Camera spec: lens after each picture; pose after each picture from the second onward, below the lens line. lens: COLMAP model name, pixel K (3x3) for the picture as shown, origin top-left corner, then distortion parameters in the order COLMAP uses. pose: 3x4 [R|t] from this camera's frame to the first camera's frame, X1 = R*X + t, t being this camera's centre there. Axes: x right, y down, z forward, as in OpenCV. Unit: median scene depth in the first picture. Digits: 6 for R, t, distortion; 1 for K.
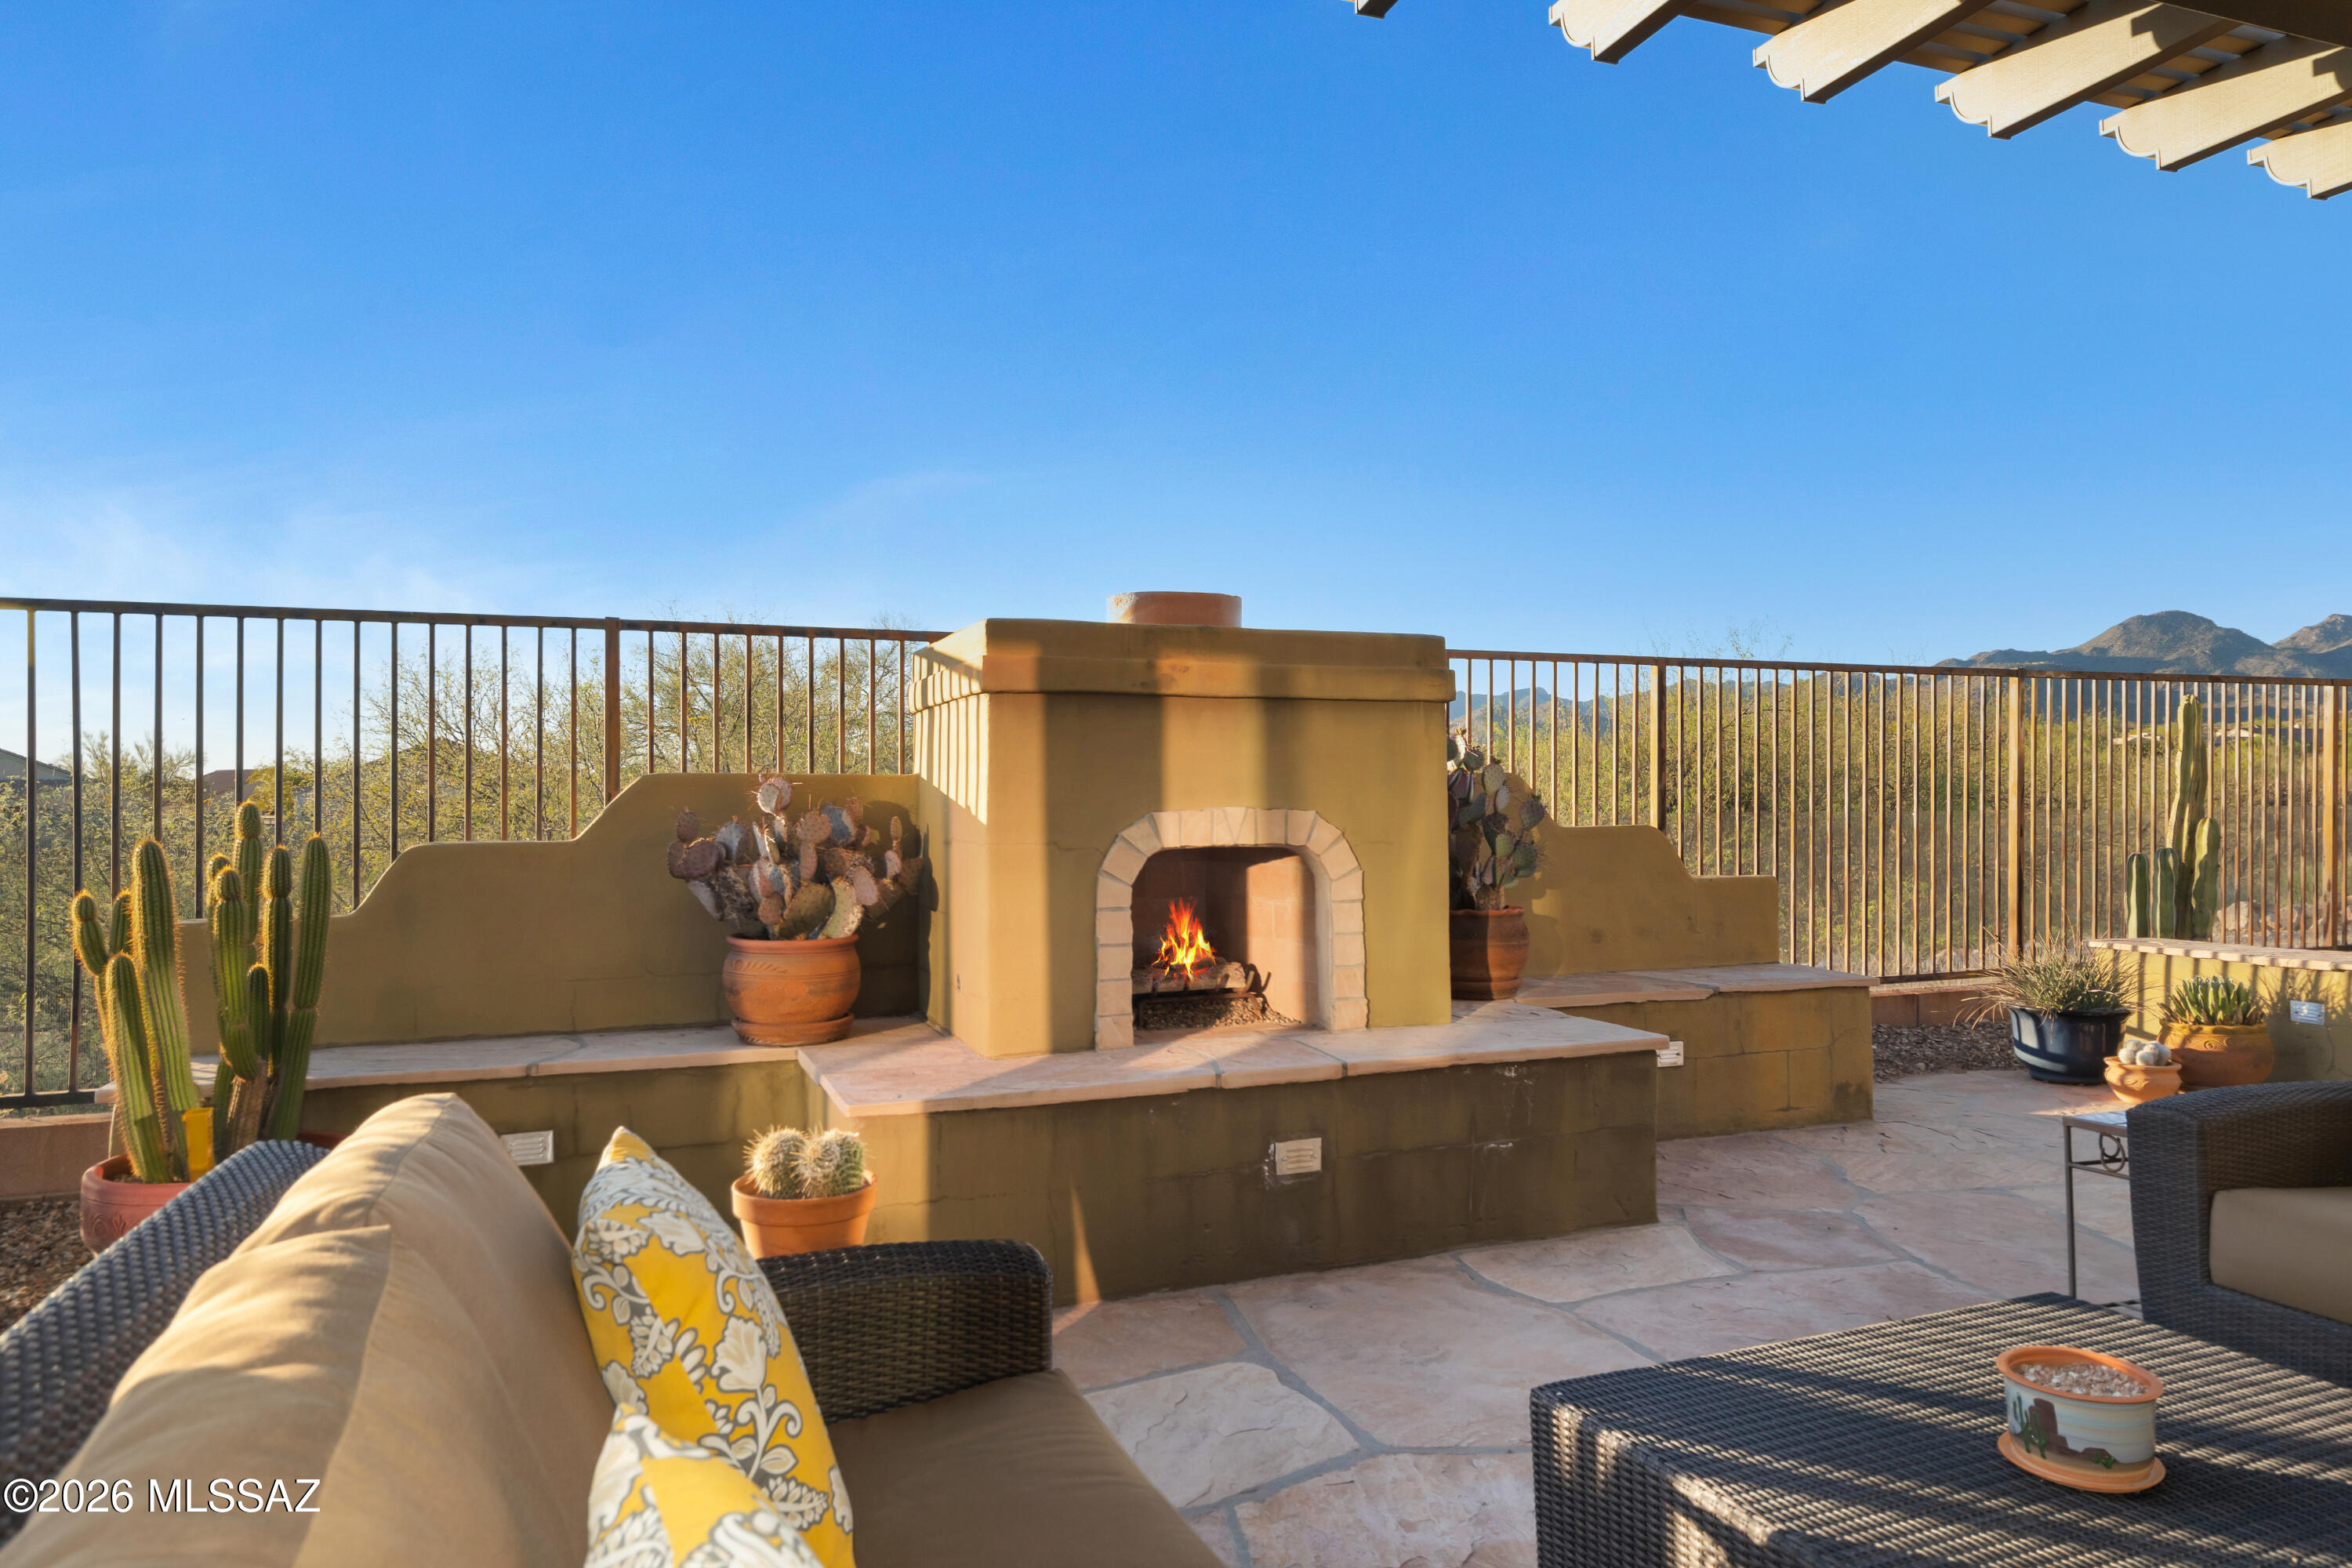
lens RADIAL K [[1506.0, 0, 1176.0], [0, 1506.0, 784.0], [0, 0, 1]] dist [0.001035, 0.000200]
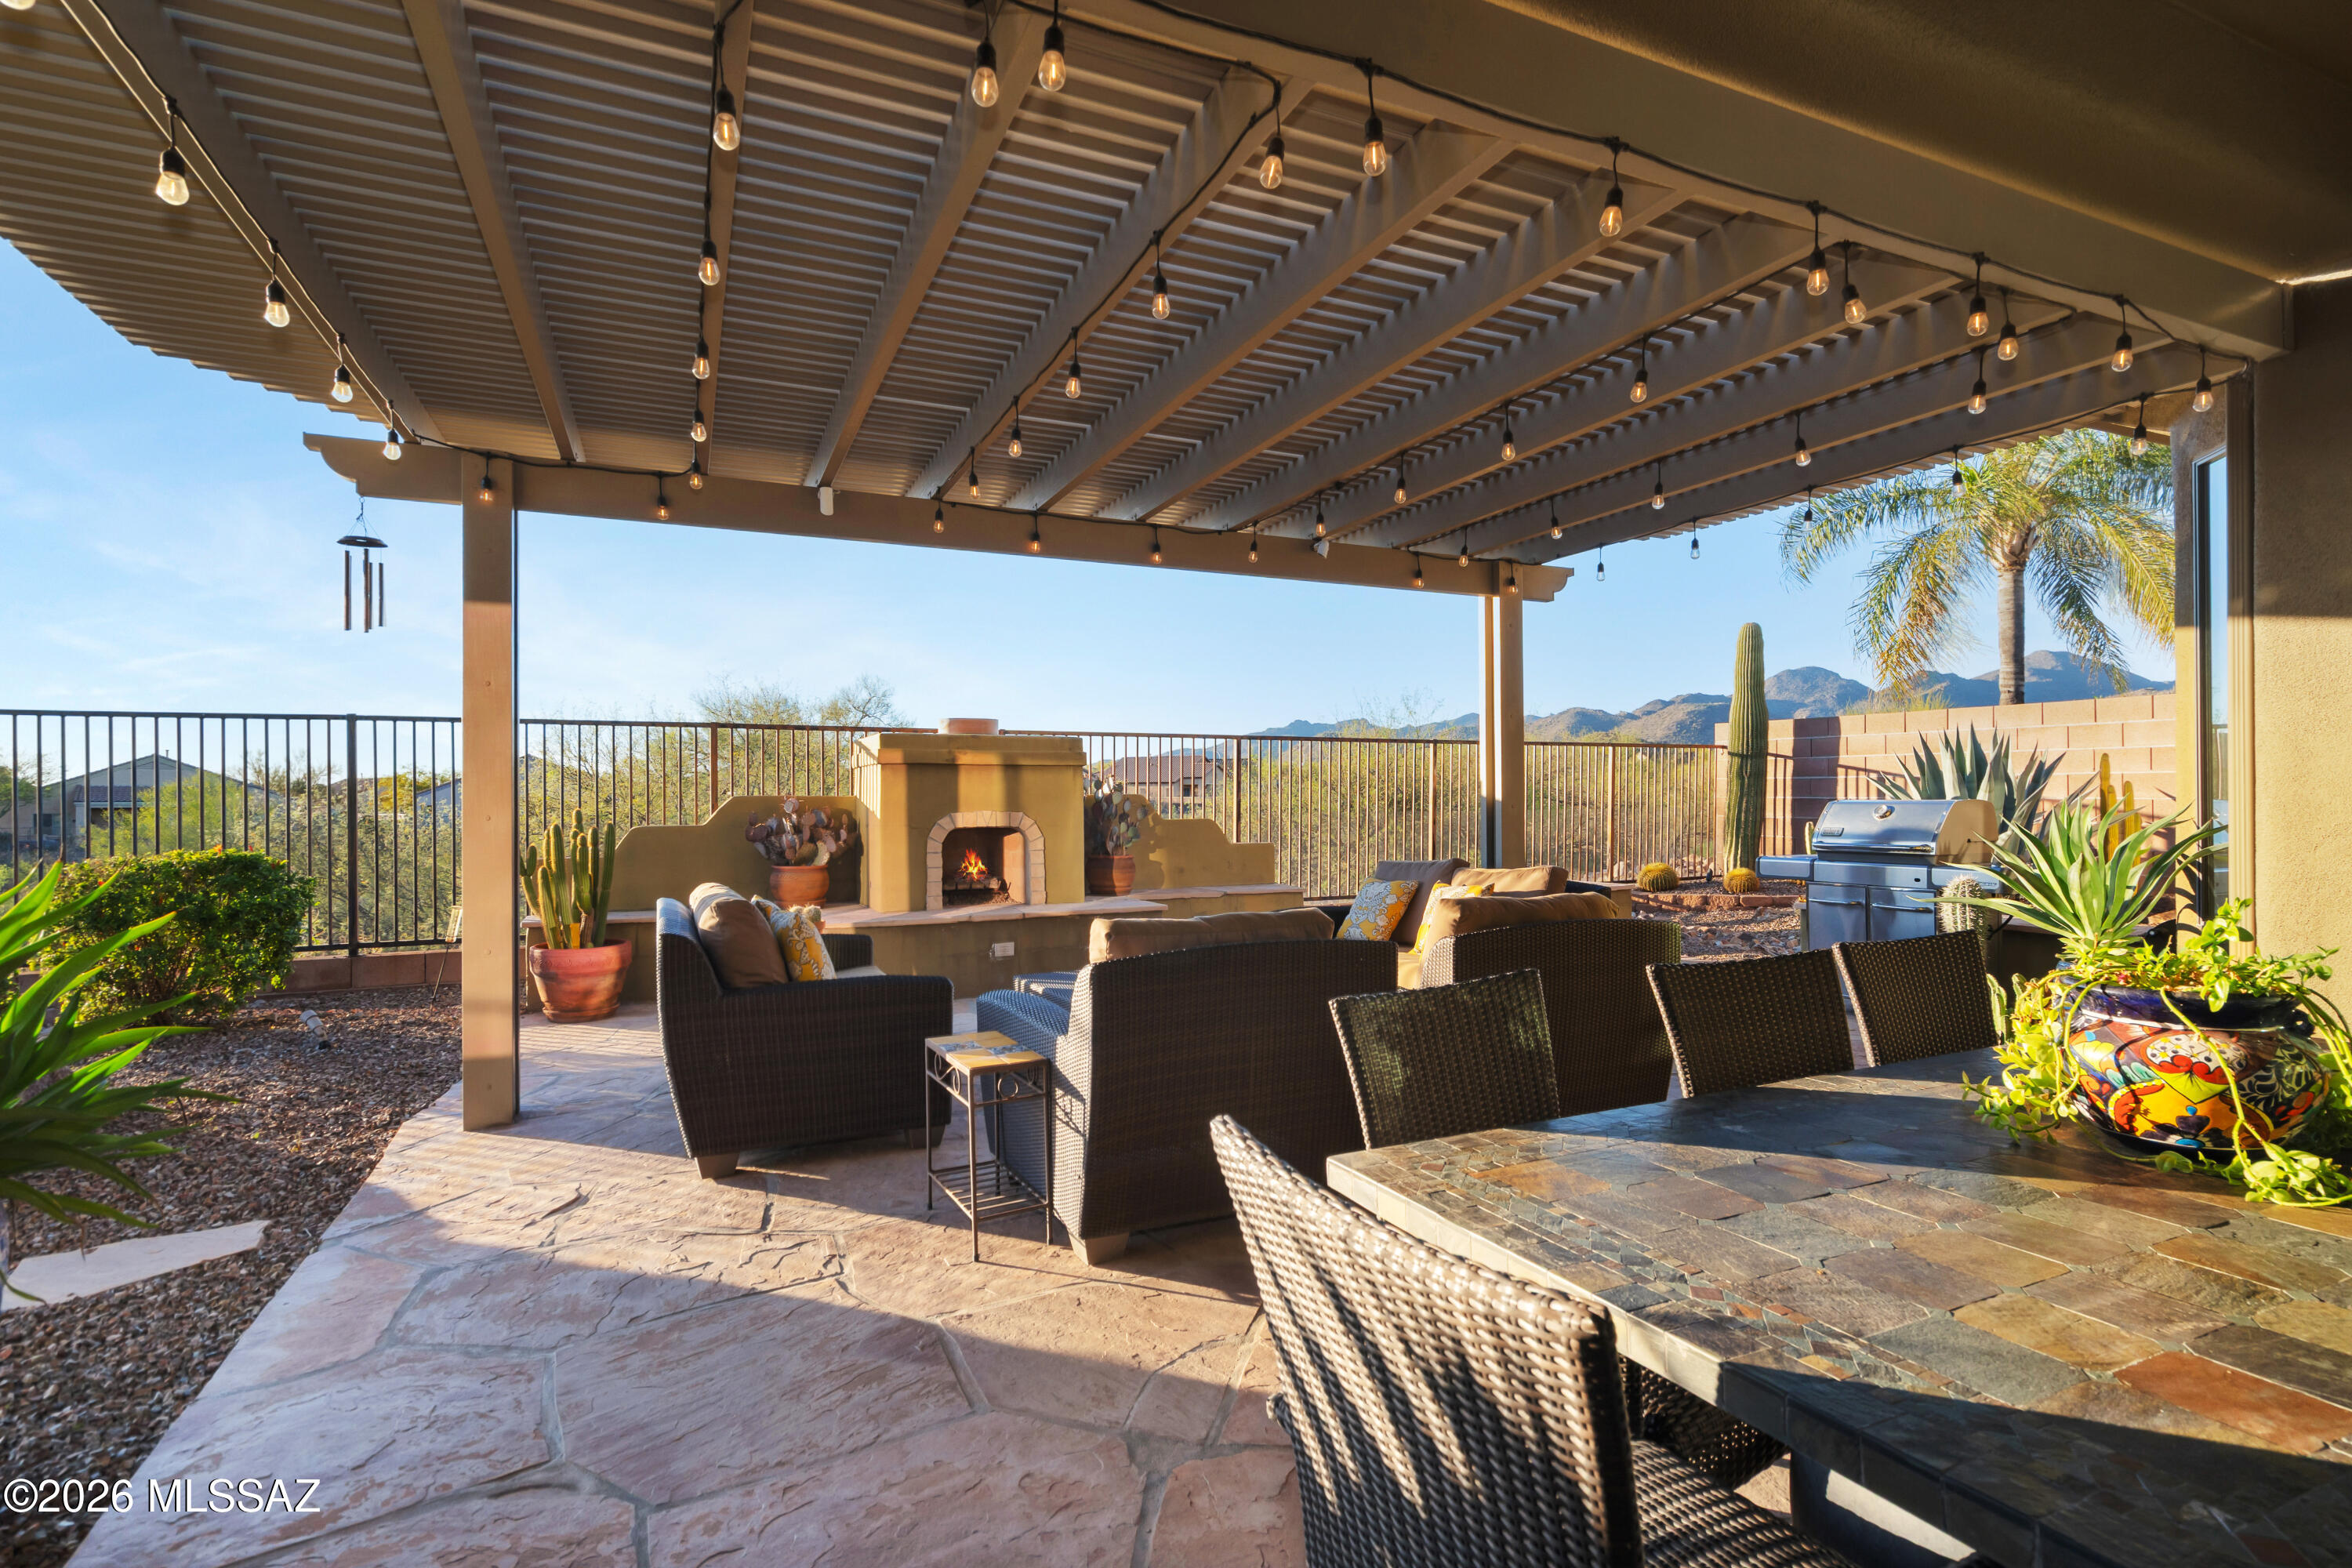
lens RADIAL K [[1116.9, 0, 1170.1], [0, 1116.9, 797.8], [0, 0, 1]] dist [-0.000295, -0.000008]
pose [[0.997776, 0.000692, 0.066646, 0.204259], [-0.001042, 0.999986, 0.005225, -0.014279], [-0.066642, -0.005283, 0.997763, -0.771283]]
